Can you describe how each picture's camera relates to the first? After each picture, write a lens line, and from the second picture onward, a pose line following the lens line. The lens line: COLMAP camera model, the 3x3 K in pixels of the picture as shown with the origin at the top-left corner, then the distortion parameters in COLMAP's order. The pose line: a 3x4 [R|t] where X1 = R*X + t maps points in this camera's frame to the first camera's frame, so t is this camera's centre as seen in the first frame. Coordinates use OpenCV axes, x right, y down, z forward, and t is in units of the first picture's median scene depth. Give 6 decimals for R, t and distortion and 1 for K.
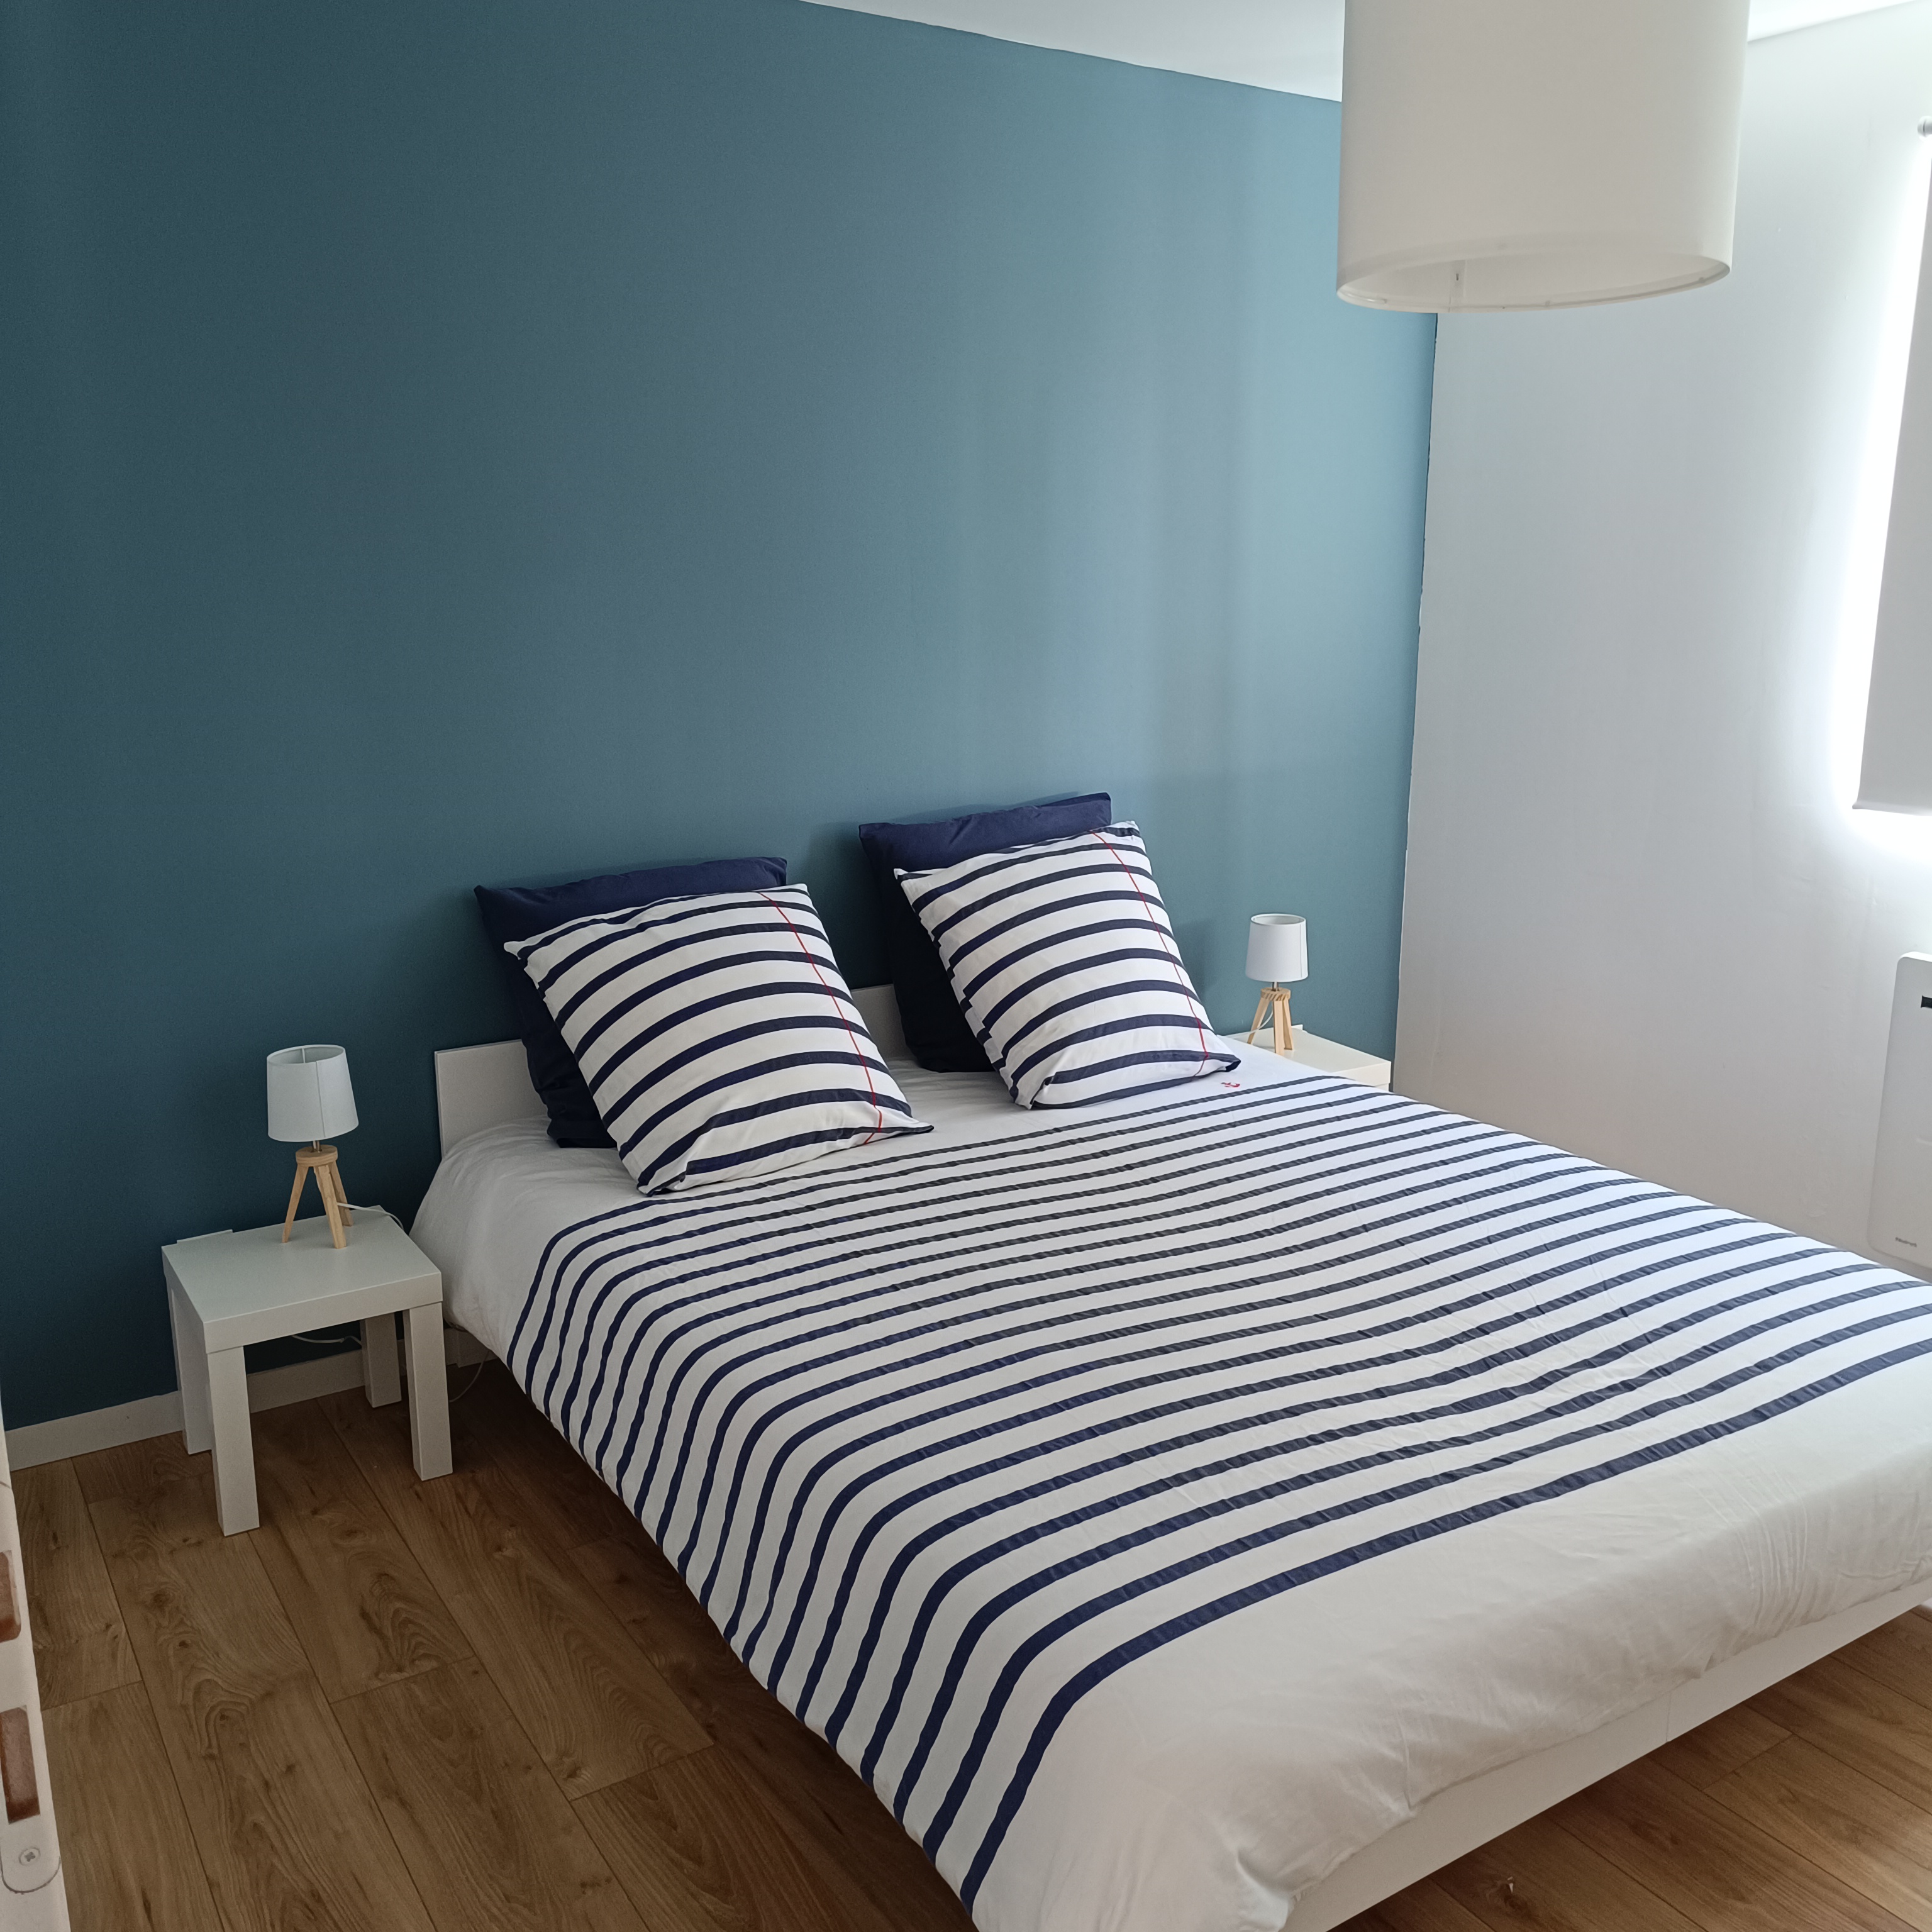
lens RADIAL K [[1786.7, 0, 966.0], [0, 1786.7, 966.0], [0, 0, 1]] dist [0.059545, -0.010134]
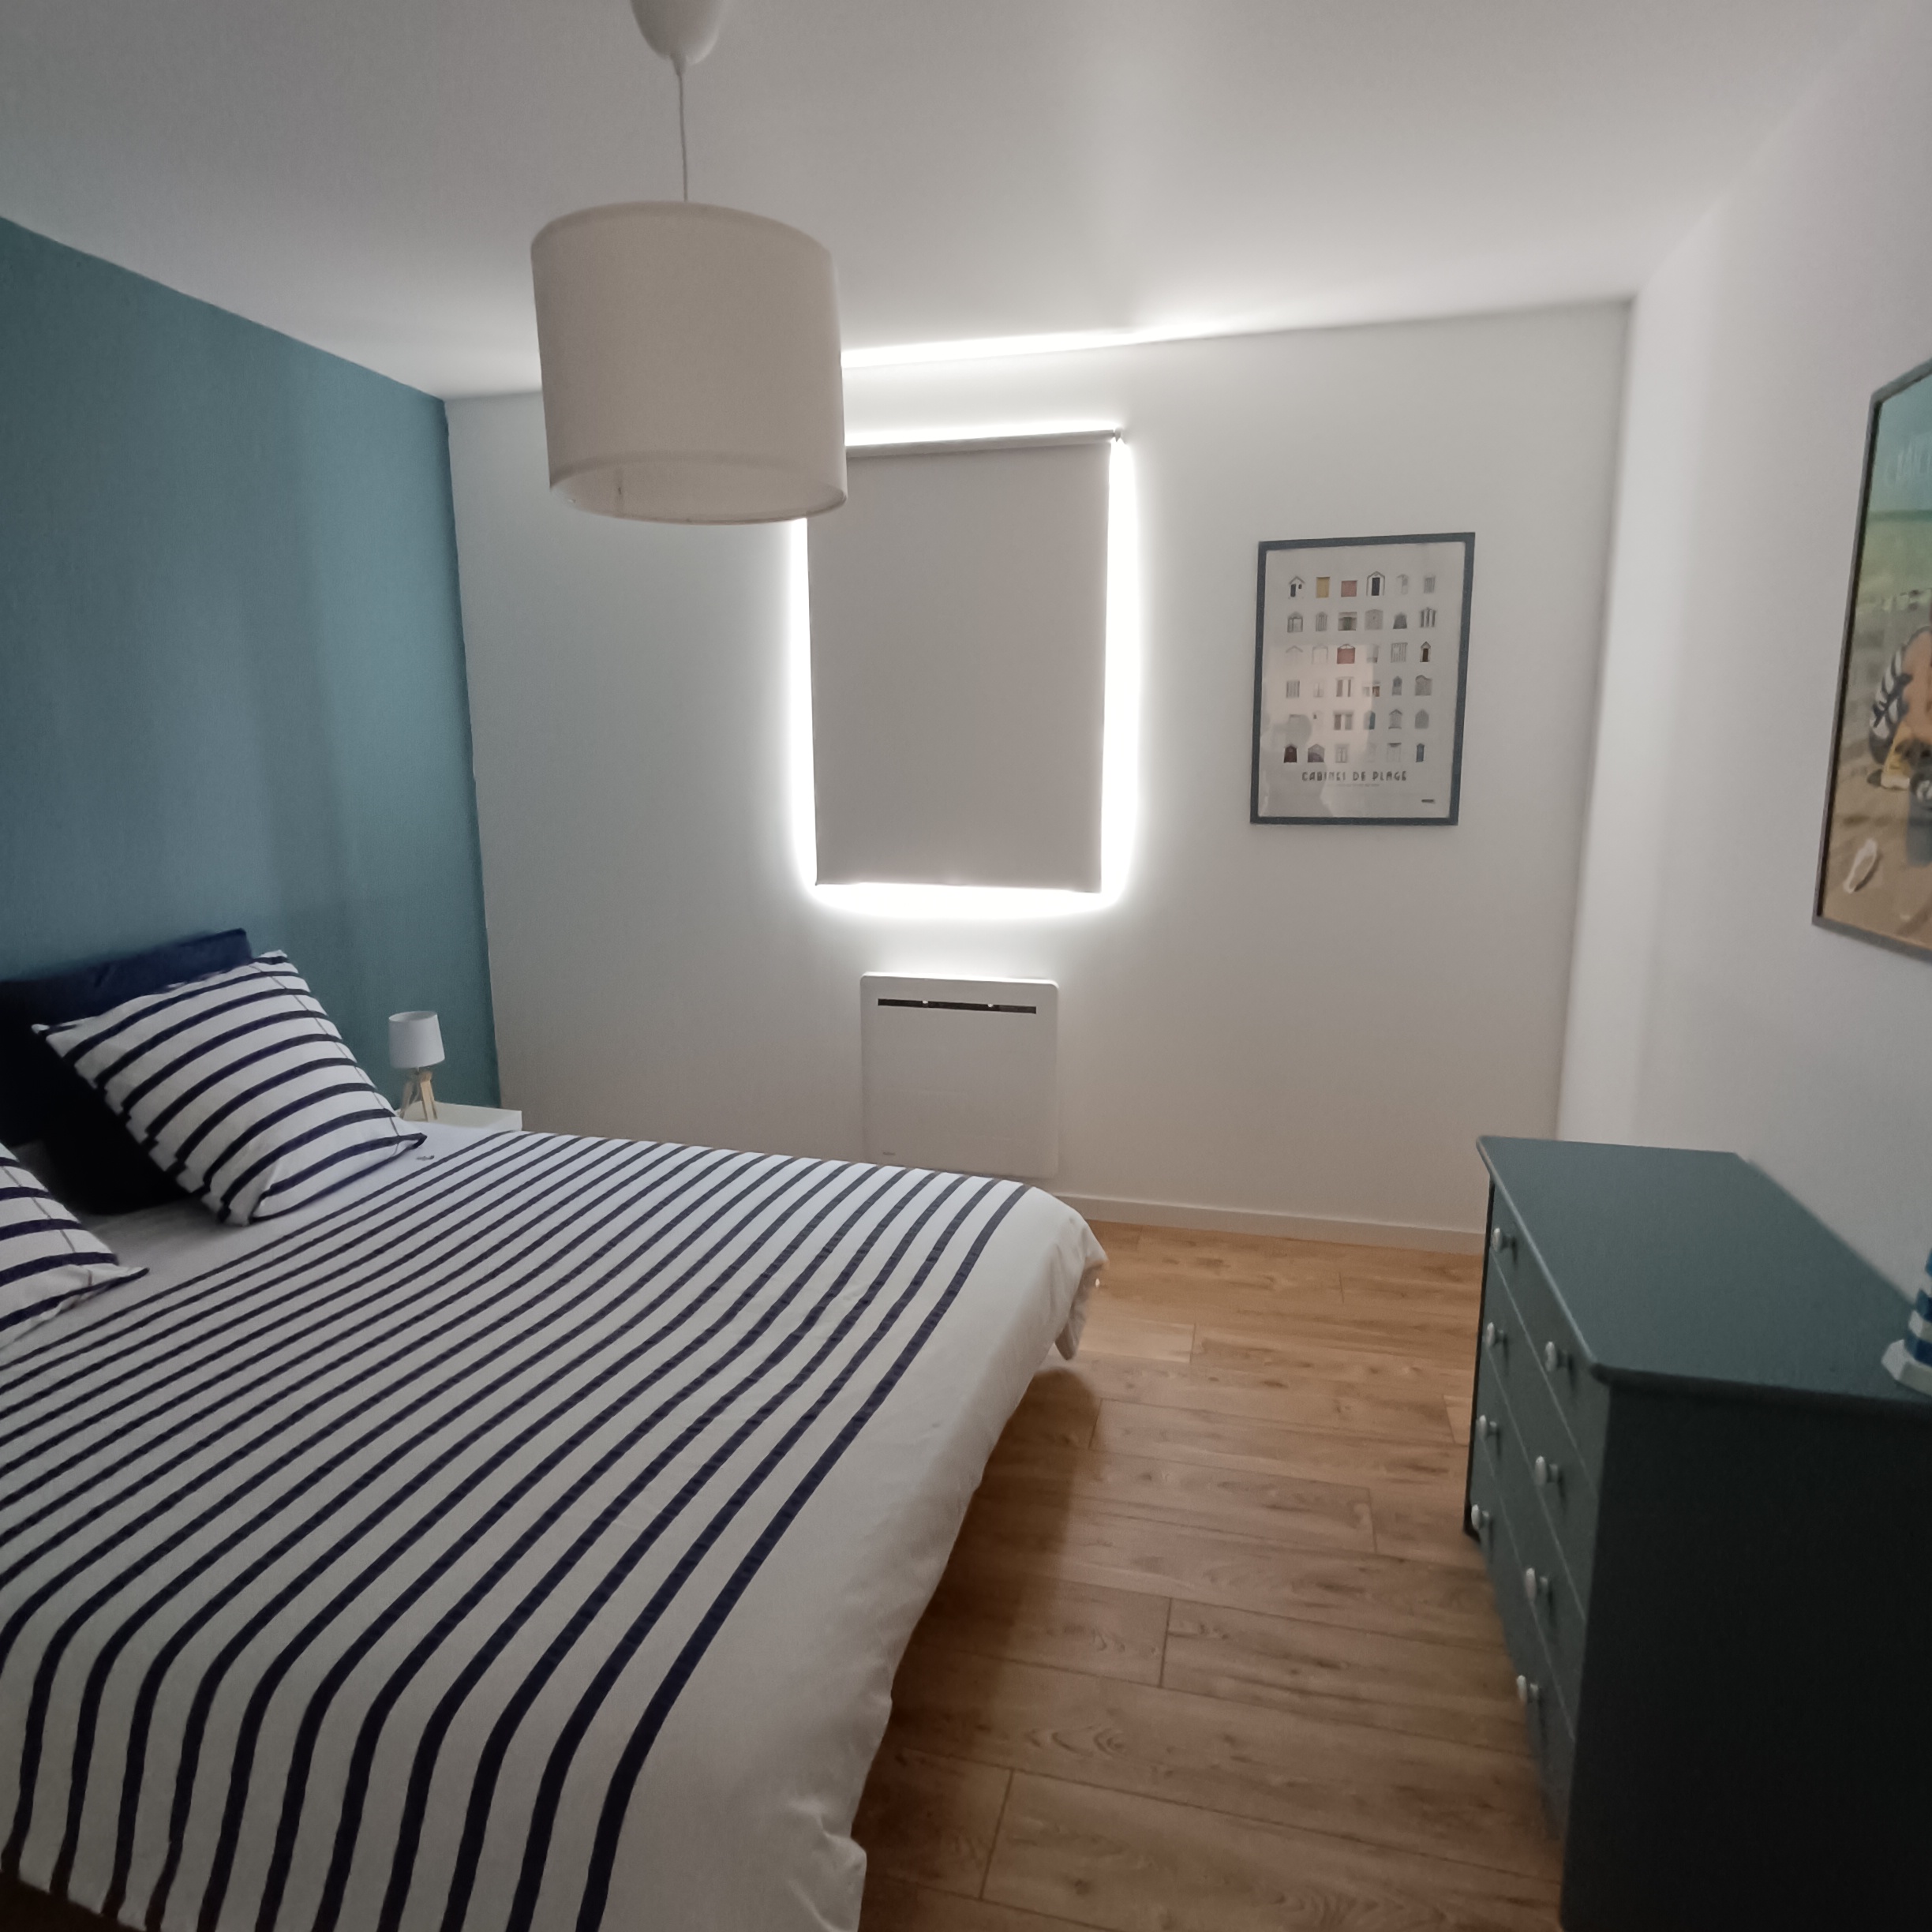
lens RADIAL K [[1204.6, 0, 966.0], [0, 1204.6, 966.0], [0, 0, 1]] dist [0.029004, -0.006262]
pose [[0.741005, -0.130745, 0.658649, -0.105717], [0.157891, 0.987286, 0.018348, -0.018761], [-0.652673, 0.090399, 0.752227, 0.157359]]
